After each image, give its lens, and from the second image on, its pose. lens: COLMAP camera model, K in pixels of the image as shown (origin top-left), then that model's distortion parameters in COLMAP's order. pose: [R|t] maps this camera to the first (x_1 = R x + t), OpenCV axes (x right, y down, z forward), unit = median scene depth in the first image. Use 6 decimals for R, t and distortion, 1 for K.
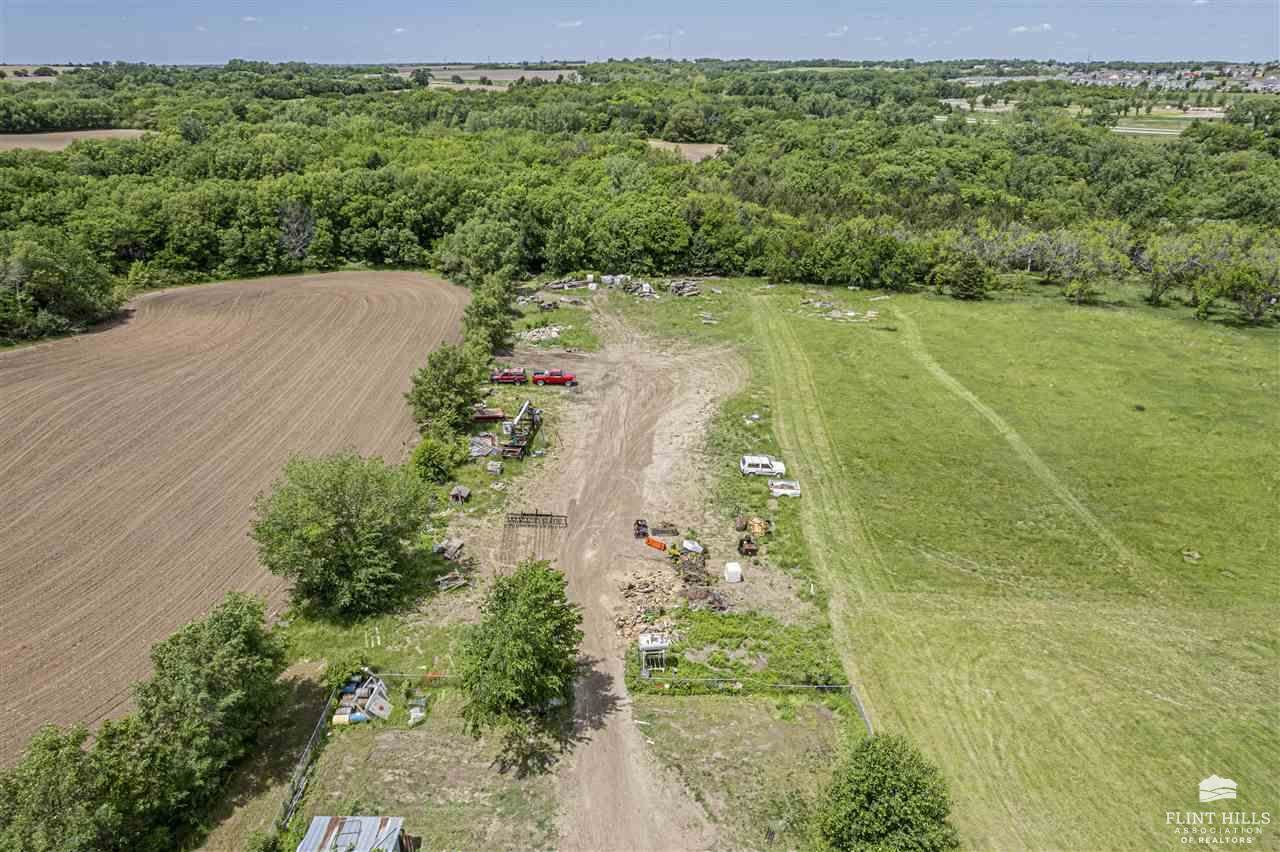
lens RADIAL K [[825.4, 0, 640.0], [0, 825.4, 426.0], [0, 0, 1]] dist [-0.075657, 0.072481]
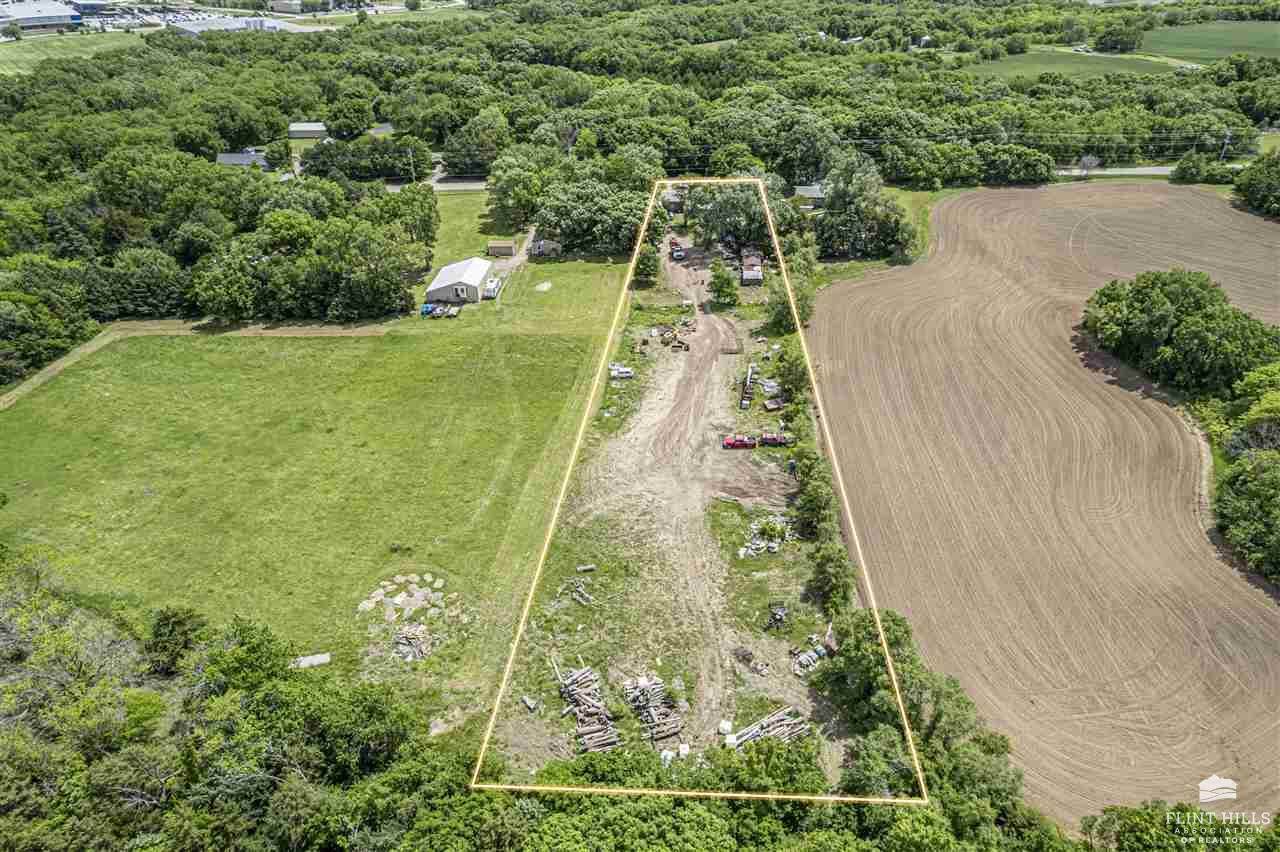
lens RADIAL K [[825.4, 0, 640.0], [0, 825.4, 426.0], [0, 0, 1]] dist [-0.075657, 0.072481]
pose [[-0.995353, -0.051619, 0.081294, -0.033267], [0.038897, 0.556753, 0.829767, -0.831910], [-0.088092, 0.829073, -0.552158, 1.199528]]
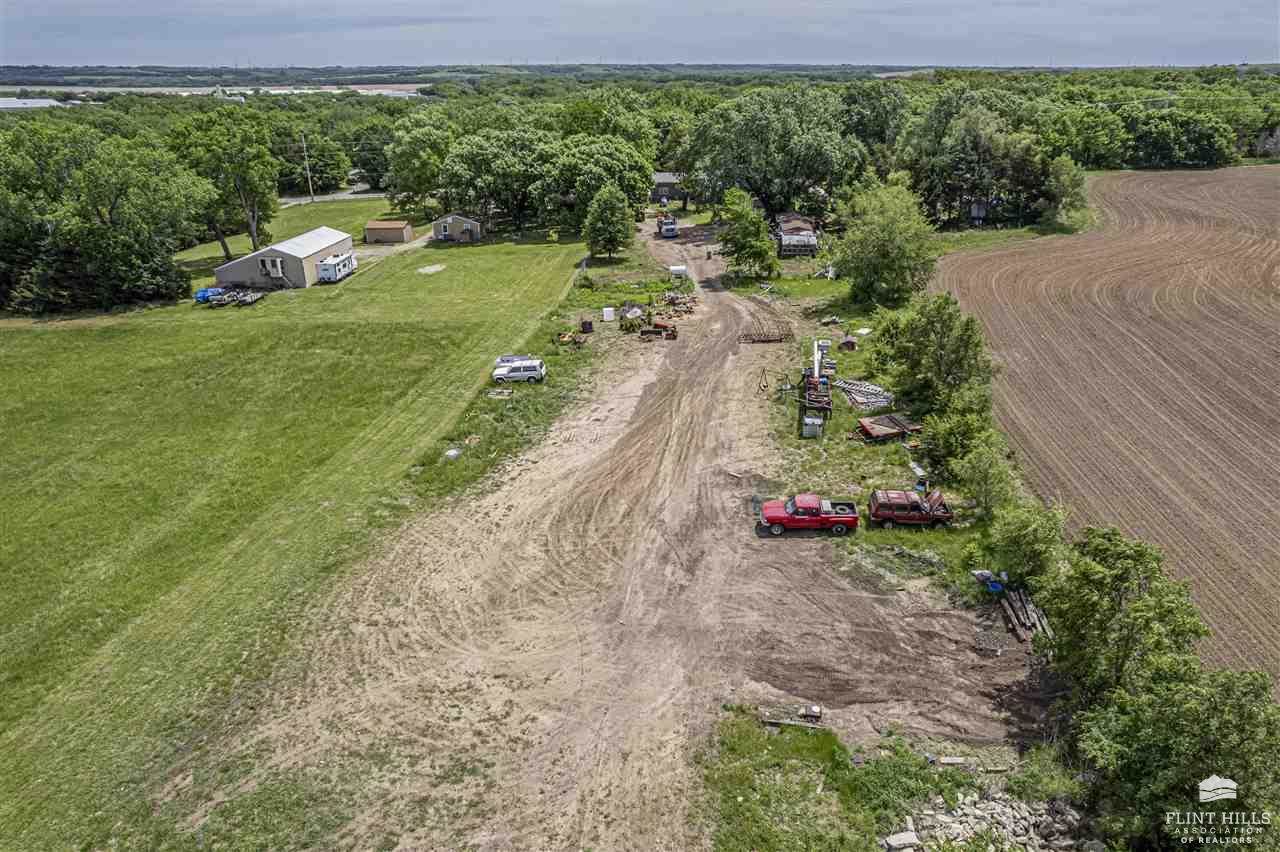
lens RADIAL K [[825.4, 0, 640.0], [0, 825.4, 426.0], [0, 0, 1]] dist [-0.075657, 0.072481]
pose [[-0.992822, -0.042680, 0.111725, -0.041255], [0.053524, 0.676836, 0.734186, -0.295353], [-0.106955, 0.734896, -0.669693, 0.877894]]
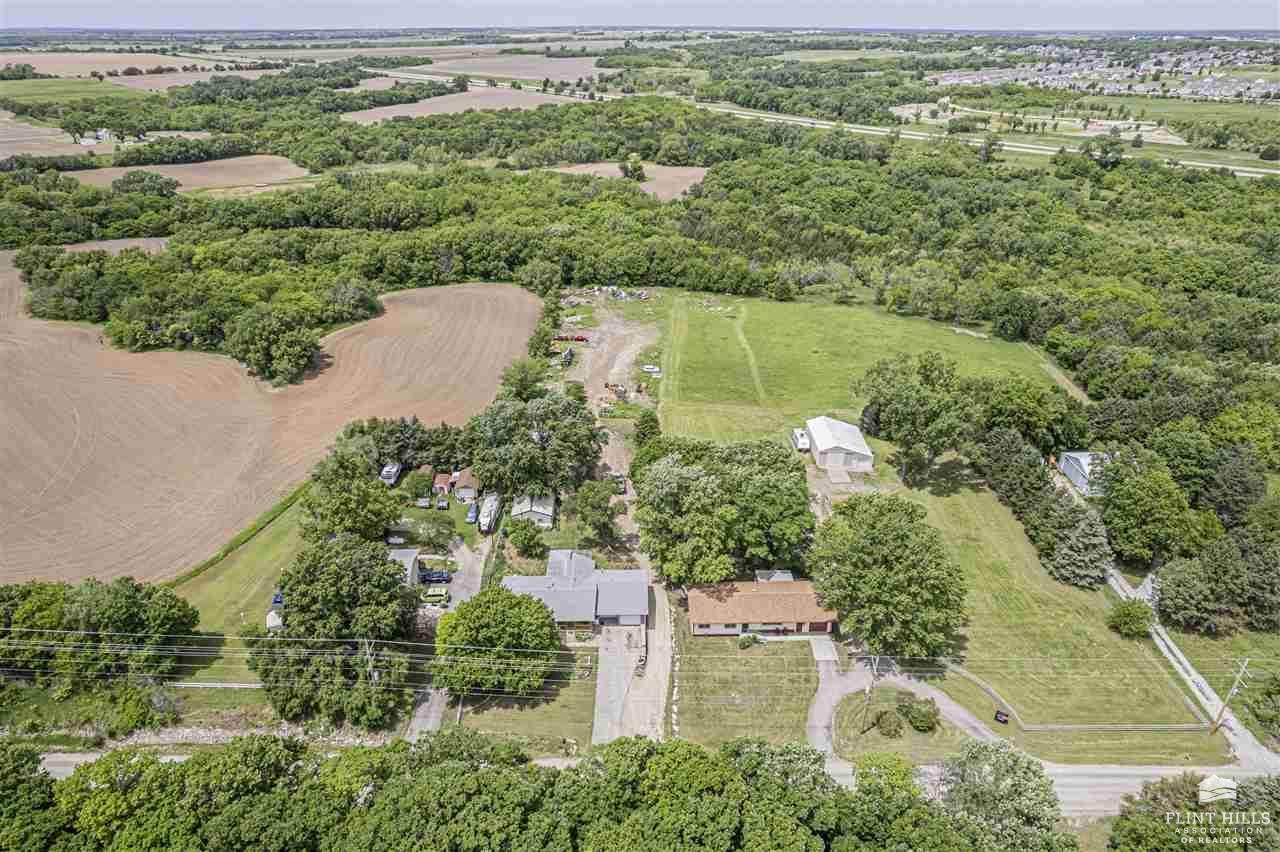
lens RADIAL K [[825.4, 0, 640.0], [0, 825.4, 426.0], [0, 0, 1]] dist [-0.075657, 0.072481]
pose [[0.999745, 0.008162, -0.021039, 0.093841], [-0.007242, 0.999029, 0.043452, 0.067523], [0.021373, -0.043288, 0.998834, -1.041498]]
